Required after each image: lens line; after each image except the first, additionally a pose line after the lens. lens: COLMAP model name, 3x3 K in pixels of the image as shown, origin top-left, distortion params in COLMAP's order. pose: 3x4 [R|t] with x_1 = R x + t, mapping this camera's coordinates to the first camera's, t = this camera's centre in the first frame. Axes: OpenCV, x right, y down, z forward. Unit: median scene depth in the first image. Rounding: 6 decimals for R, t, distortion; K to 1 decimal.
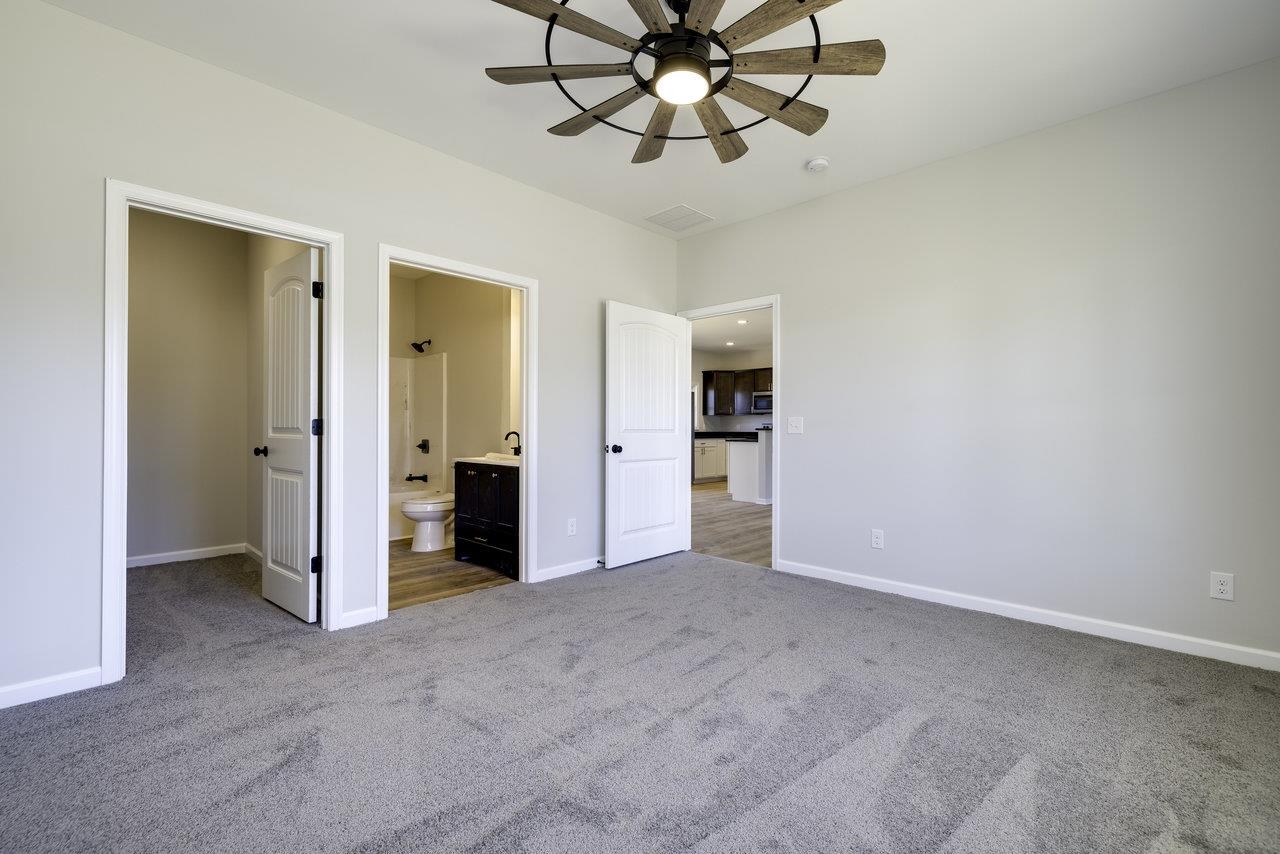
lens RADIAL K [[578.0, 0, 640.0], [0, 578.0, 427.0], [0, 0, 1]] dist [-0.000553, -0.000023]
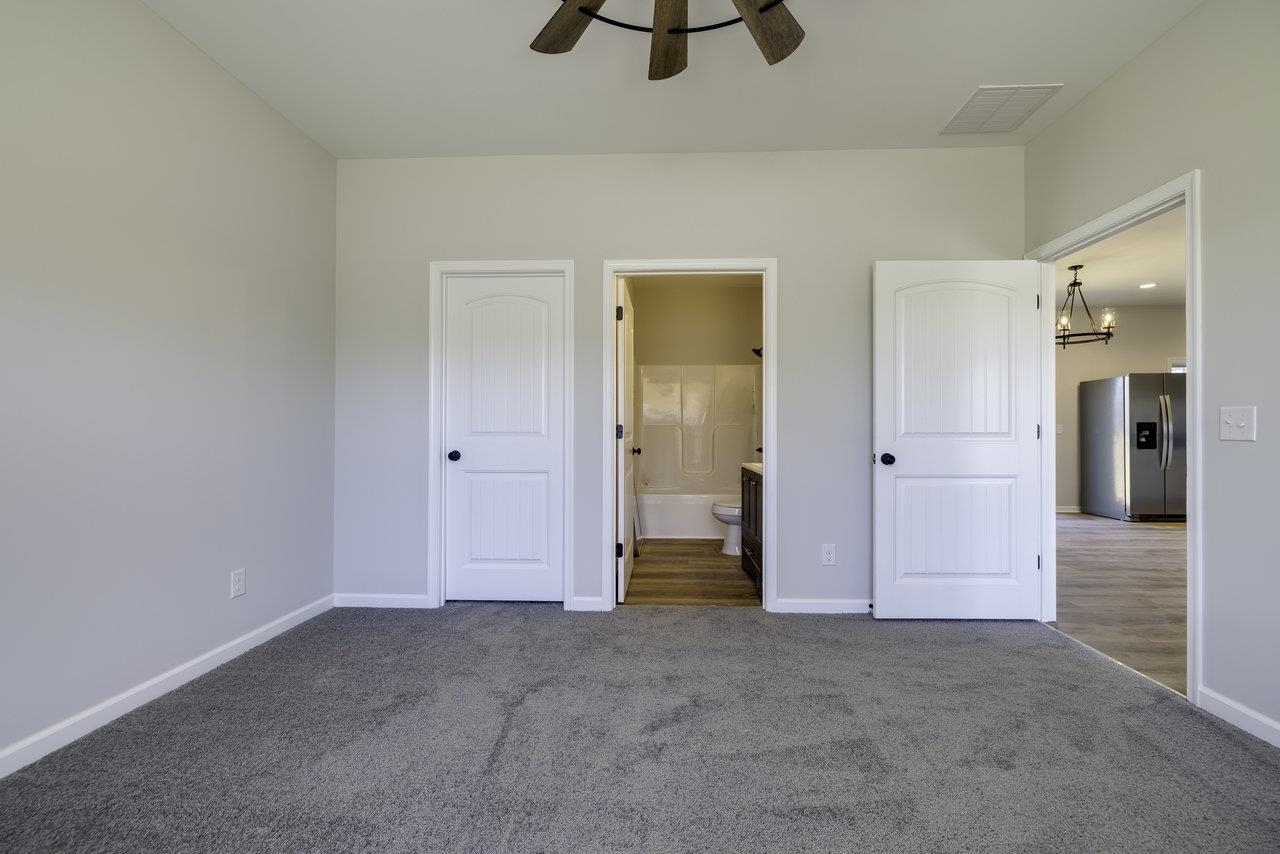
lens RADIAL K [[537.1, 0, 636.2], [0, 537.1, 427.0], [0, 0, 1]] dist [-0.002163, -0.000190]
pose [[0.655576, -0.011714, -0.755038, 0.286090], [0.003686, 0.999917, -0.012313, 0.004641], [0.755120, 0.005289, 0.655565, 0.326193]]
